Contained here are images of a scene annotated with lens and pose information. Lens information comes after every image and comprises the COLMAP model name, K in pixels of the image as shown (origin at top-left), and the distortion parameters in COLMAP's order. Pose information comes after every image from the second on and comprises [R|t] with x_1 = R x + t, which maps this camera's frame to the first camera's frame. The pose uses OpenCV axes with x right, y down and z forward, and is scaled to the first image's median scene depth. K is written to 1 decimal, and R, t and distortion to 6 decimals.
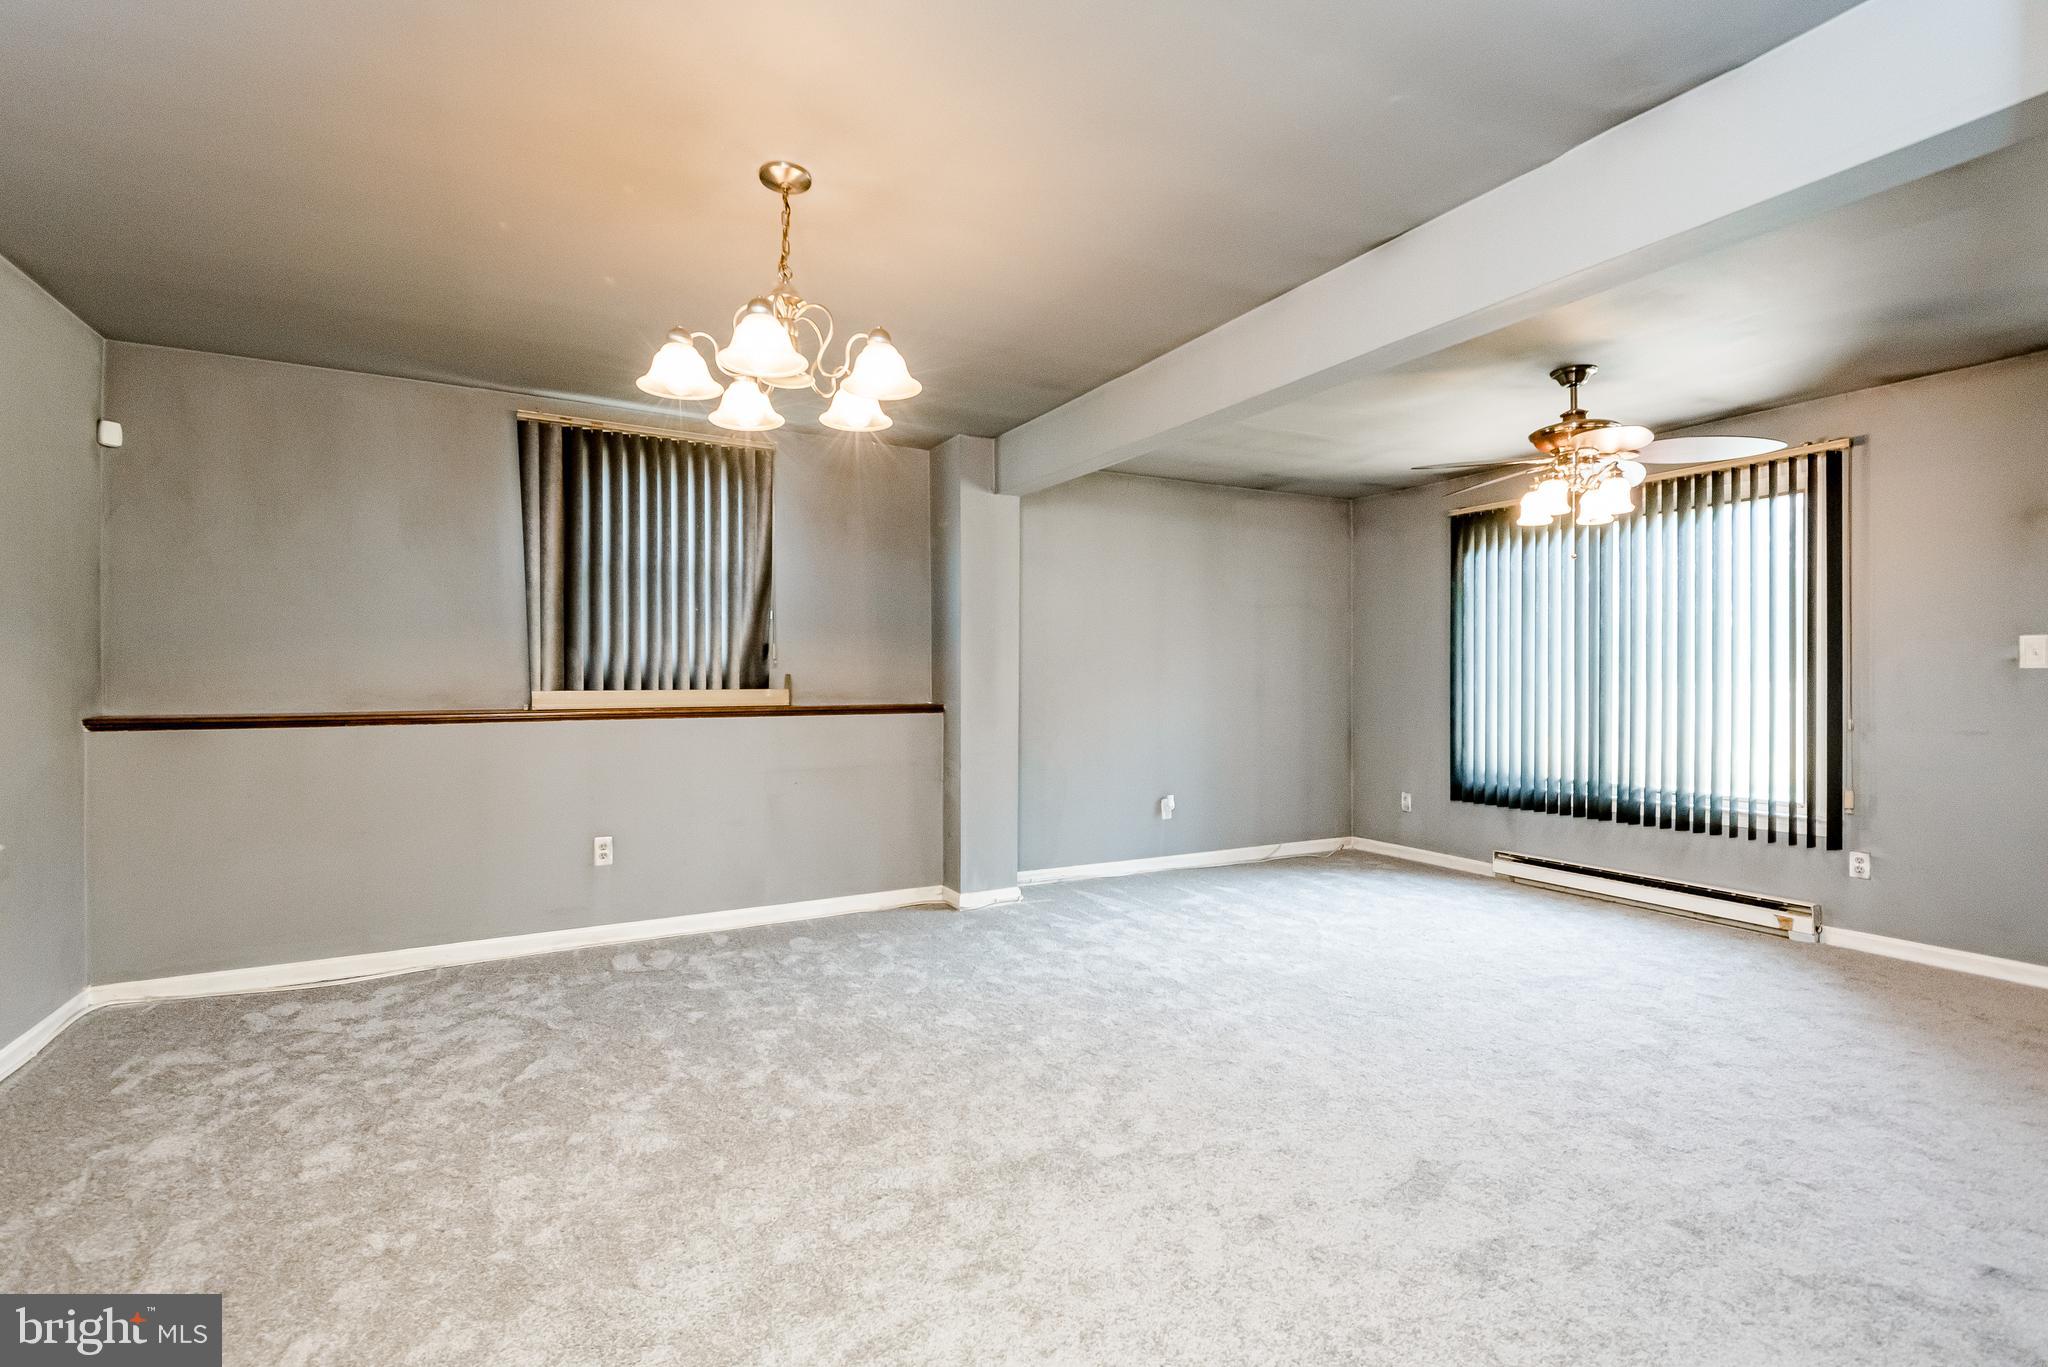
lens RADIAL K [[918.6, 0, 1018.9], [0, 918.6, 675.8], [0, 0, 1]] dist [0.035603, -0.018168]
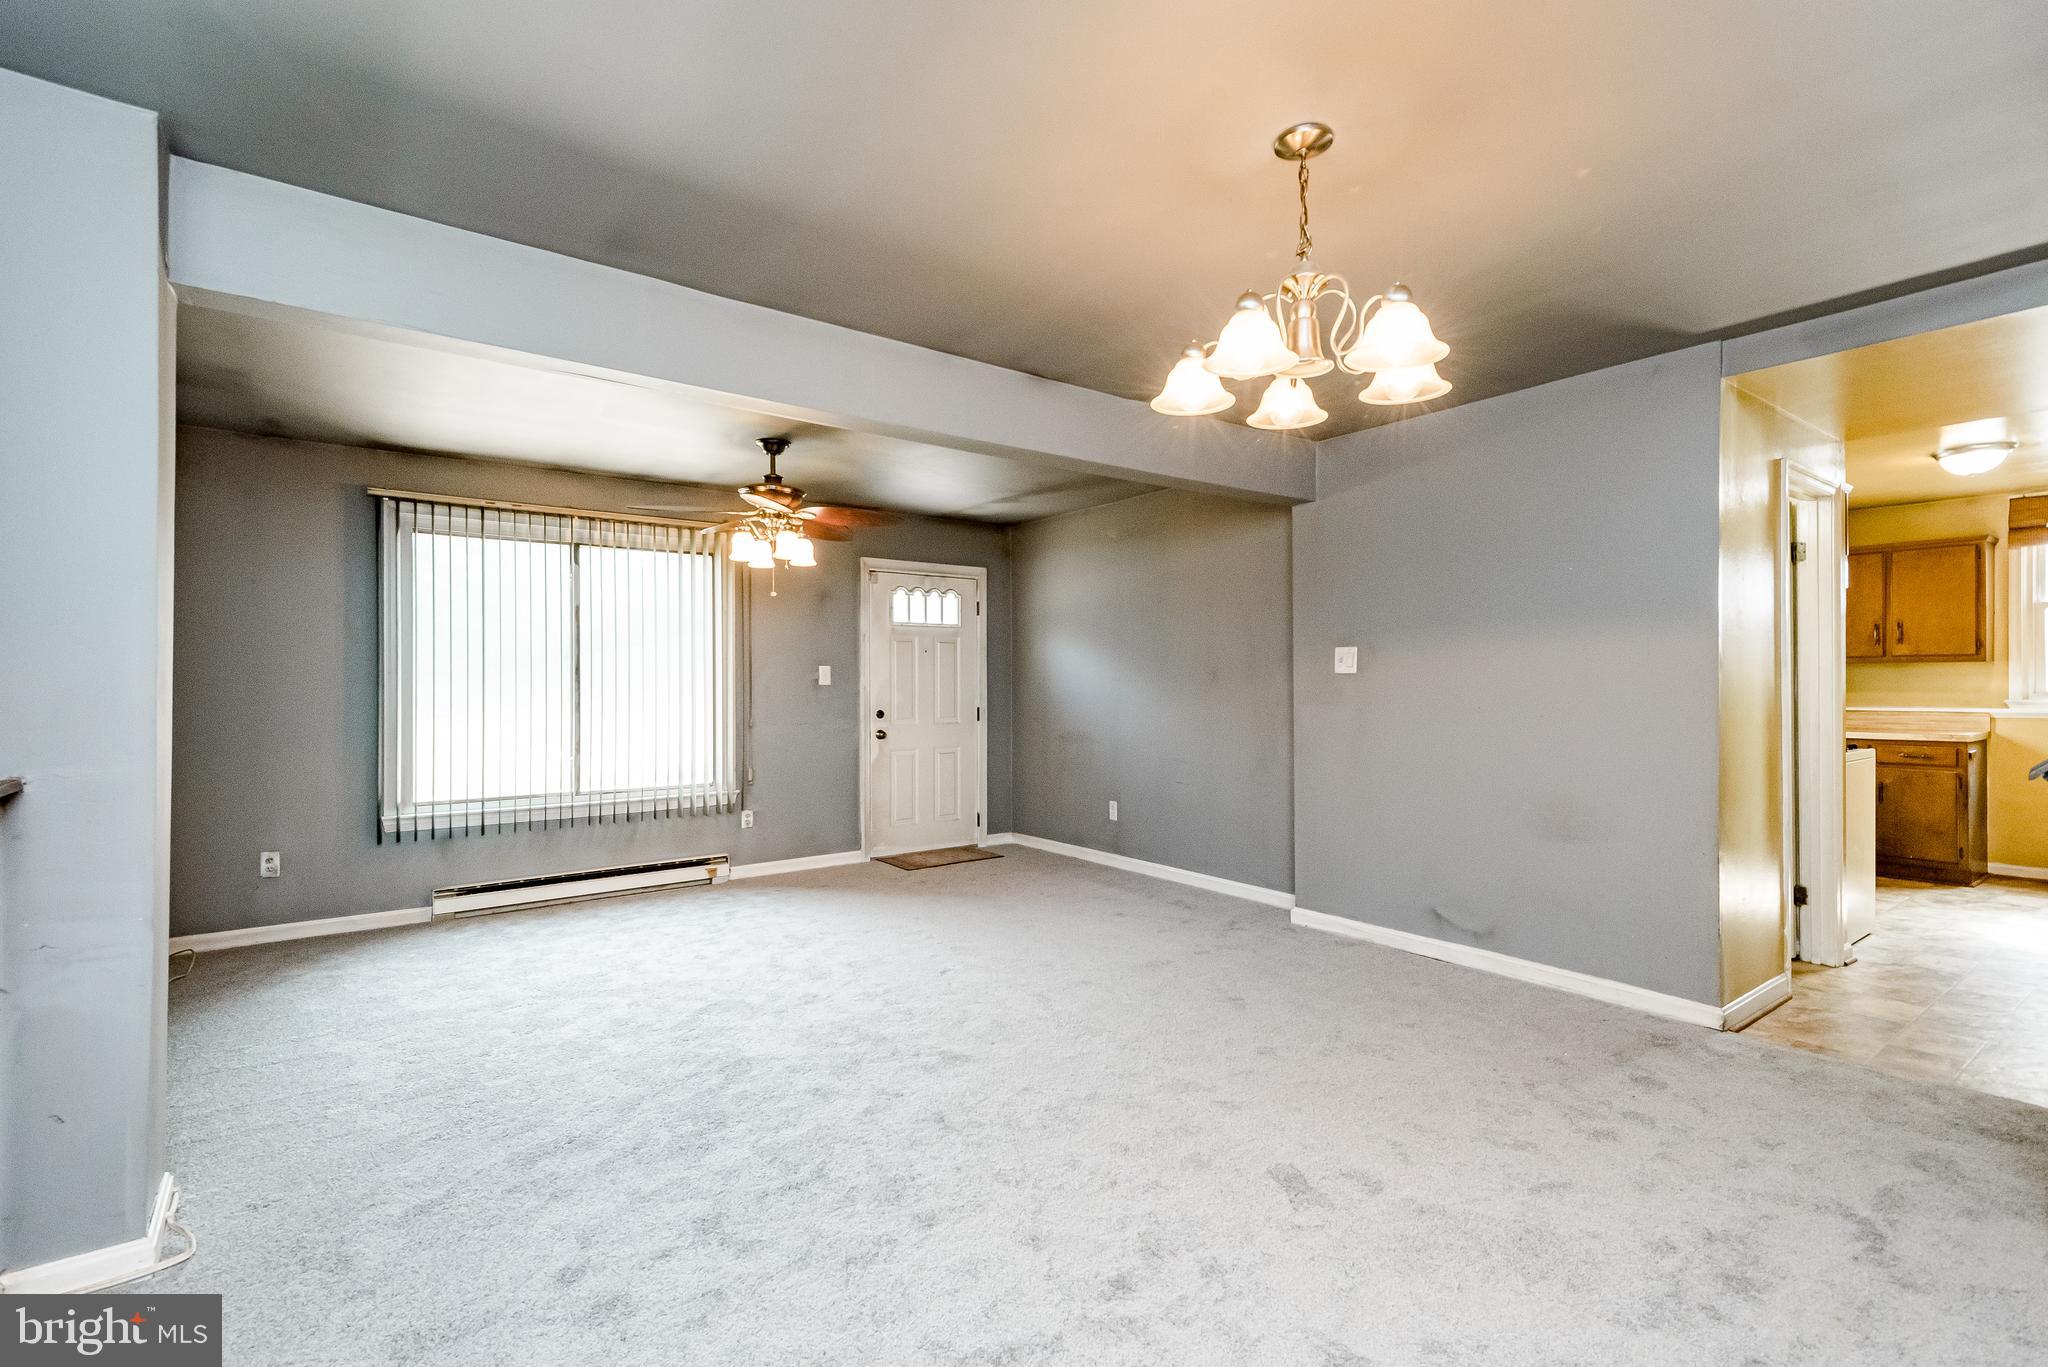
lens RADIAL K [[918.6, 0, 1018.9], [0, 918.6, 675.8], [0, 0, 1]] dist [0.035603, -0.018168]
pose [[-0.139931, 0.004898, 0.990149, -0.572814], [-0.002886, 0.999982, -0.005354, -0.014856], [-0.990157, -0.003606, -0.139915, 0.753708]]
